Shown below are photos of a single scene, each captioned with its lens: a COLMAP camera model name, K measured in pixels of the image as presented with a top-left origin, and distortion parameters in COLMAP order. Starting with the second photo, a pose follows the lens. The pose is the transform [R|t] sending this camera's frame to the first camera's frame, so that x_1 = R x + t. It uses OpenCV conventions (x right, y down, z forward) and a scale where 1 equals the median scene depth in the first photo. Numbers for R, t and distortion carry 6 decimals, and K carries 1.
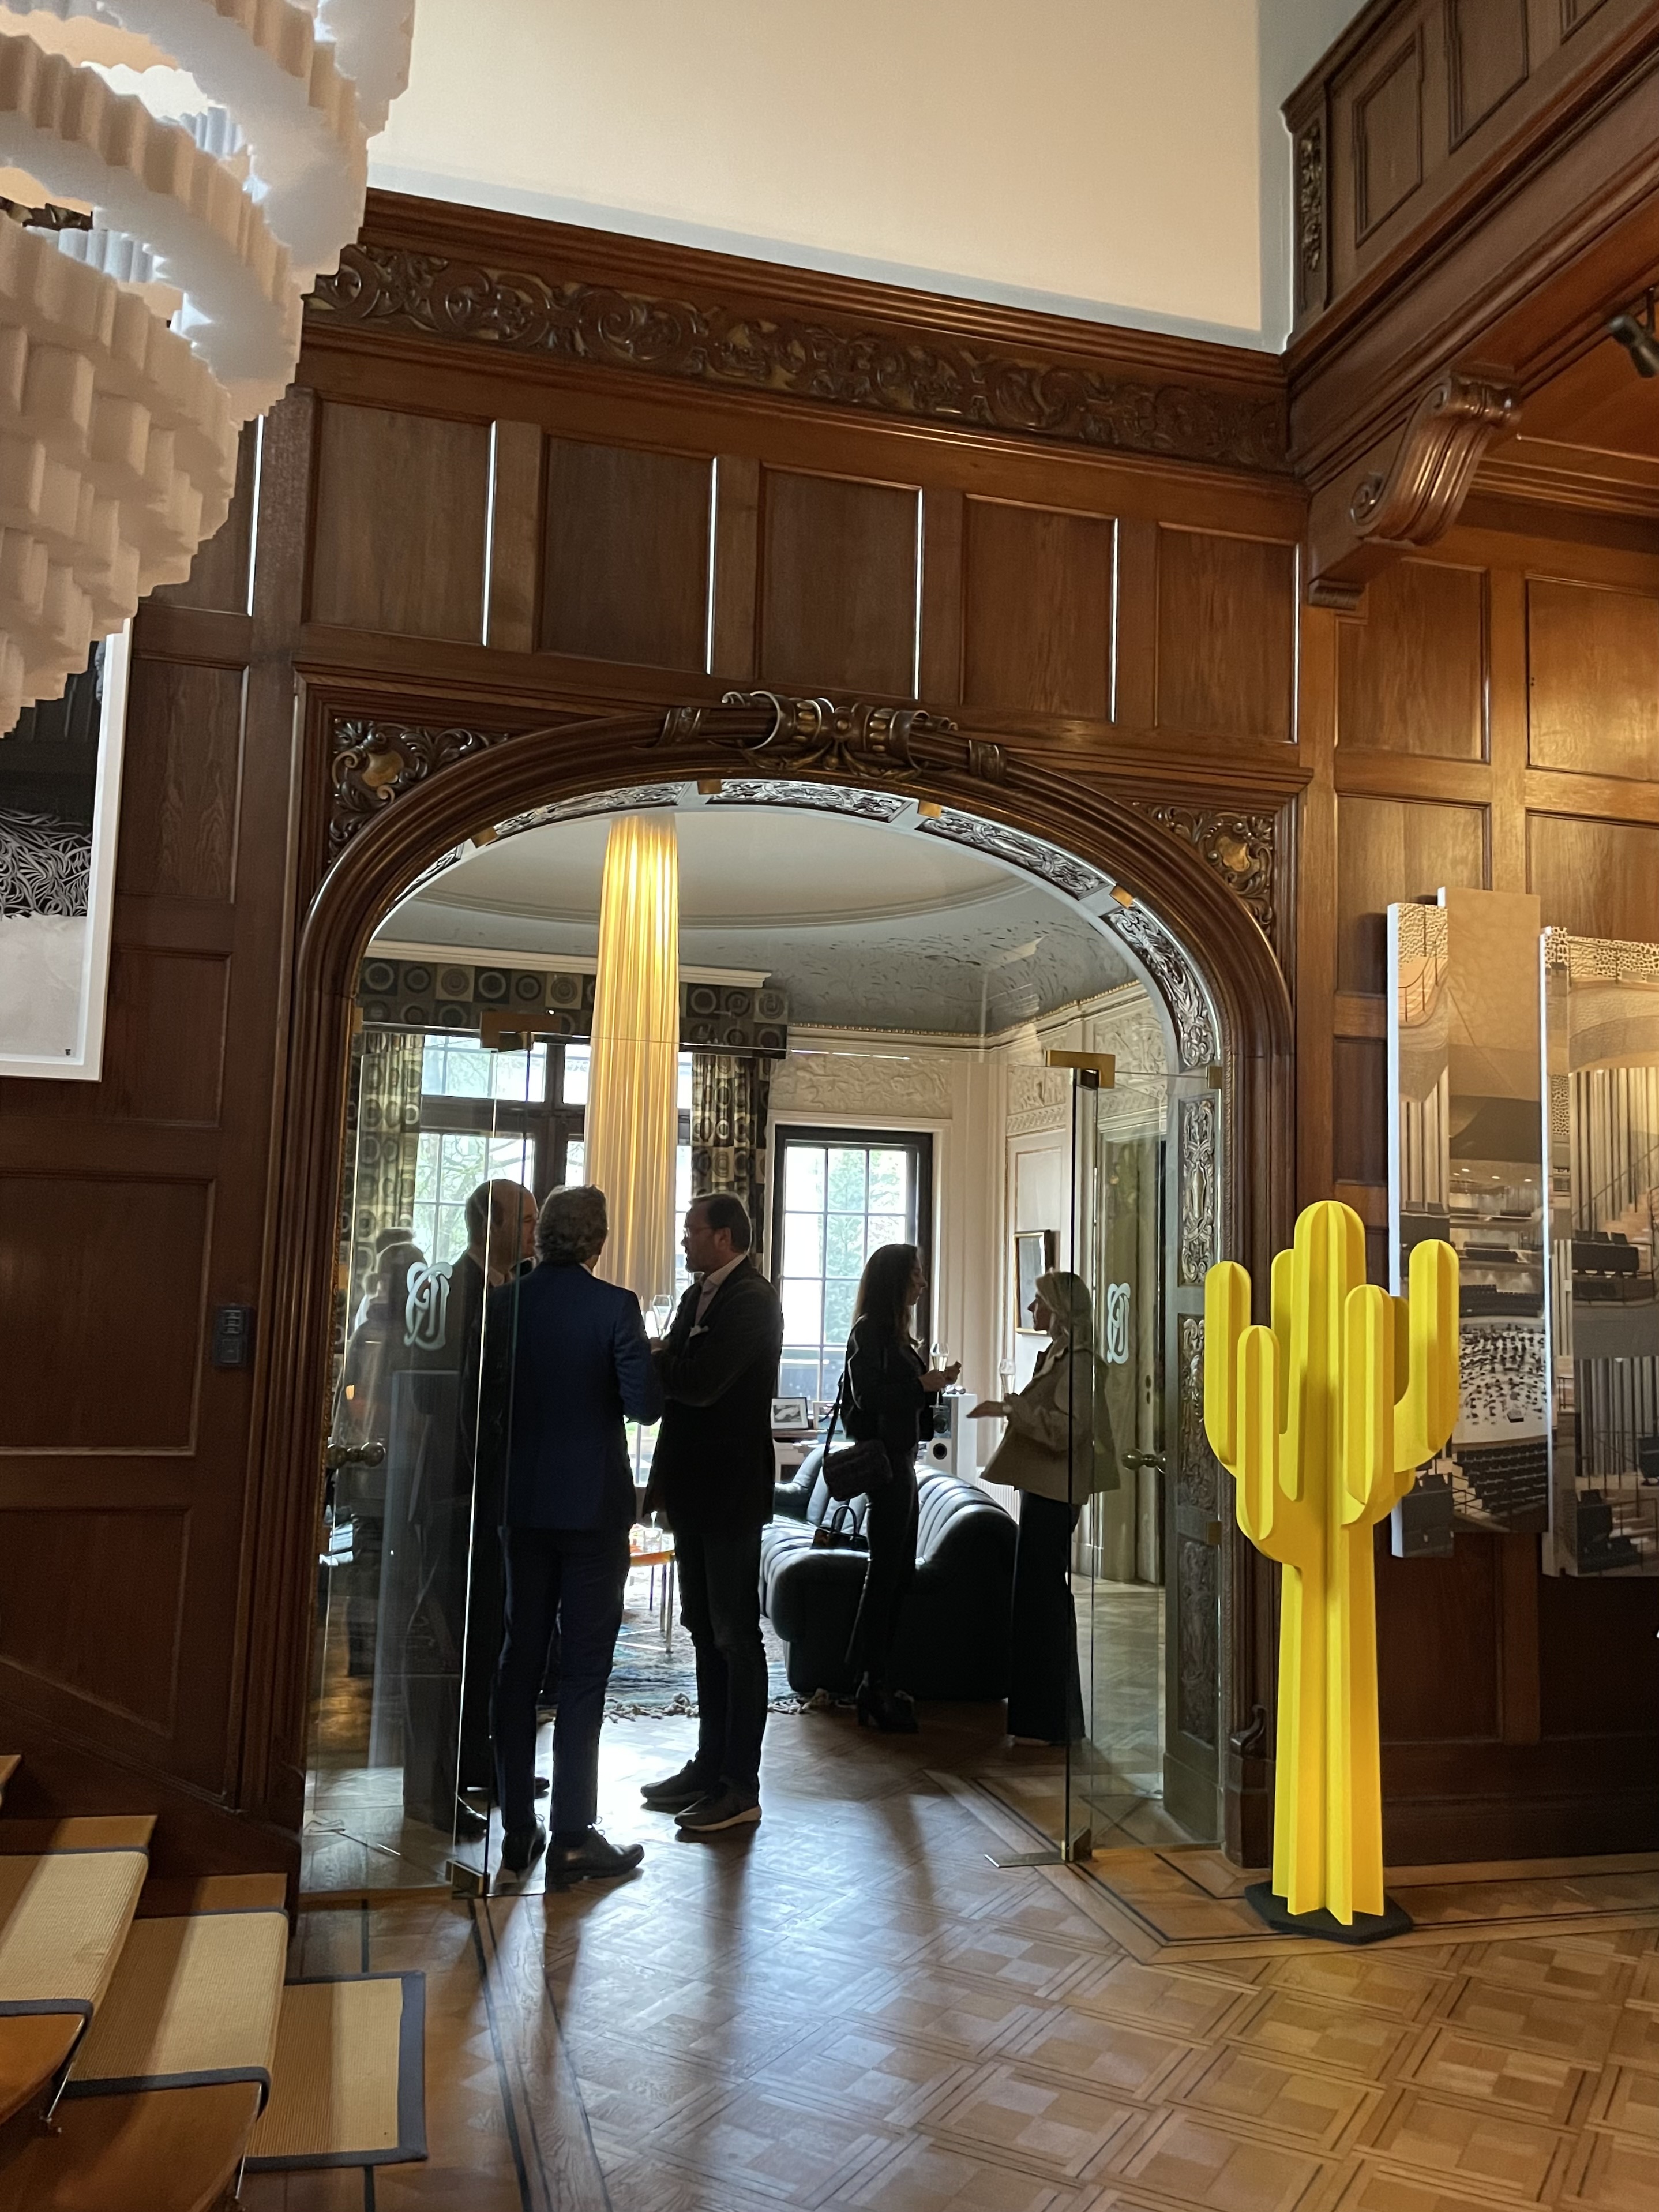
lens RADIAL K [[1669.8, 0, 840.3], [0, 1669.8, 1114.4], [0, 0, 1]] dist [0.072138, -0.111514]
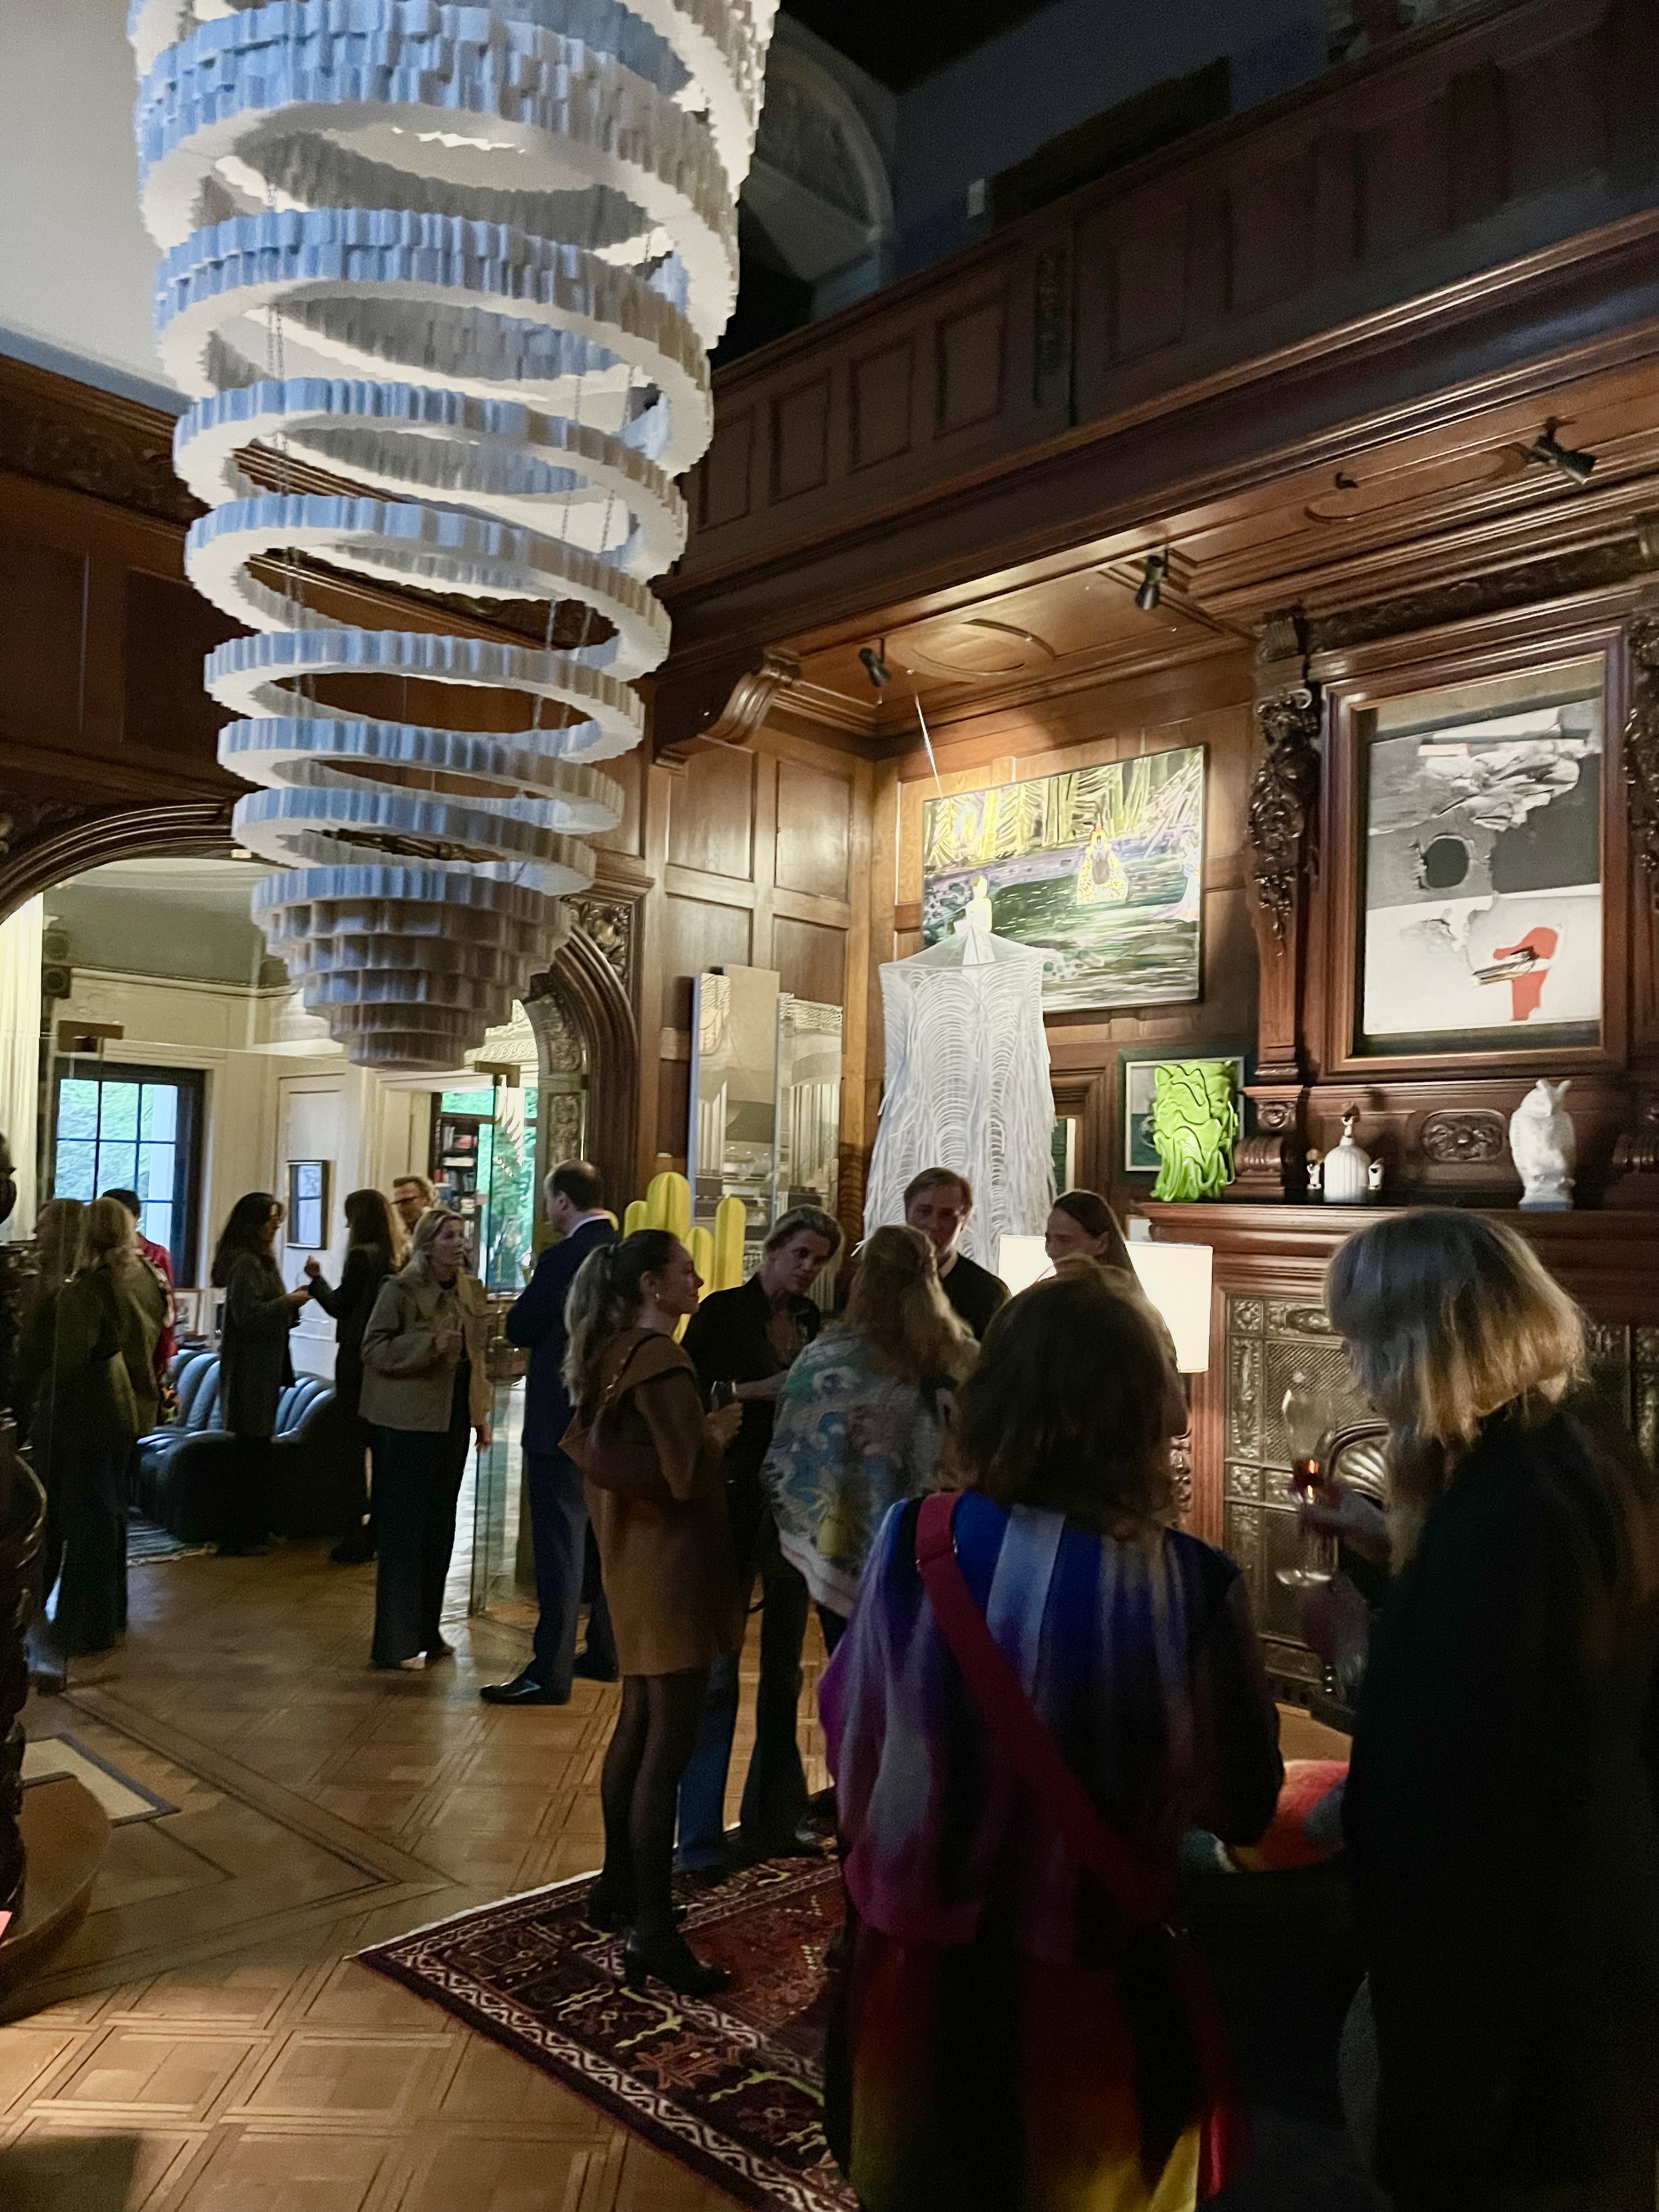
lens RADIAL K [[1669.9, 0, 840.3], [0, 1669.9, 1114.4], [0, 0, 1]] dist [0.072138, -0.111514]
pose [[0.853837, 0.023969, 0.519988, -0.343424], [-0.055763, 0.997403, 0.045589, -0.072715], [-0.517545, -0.067922, 0.852956, -0.363853]]
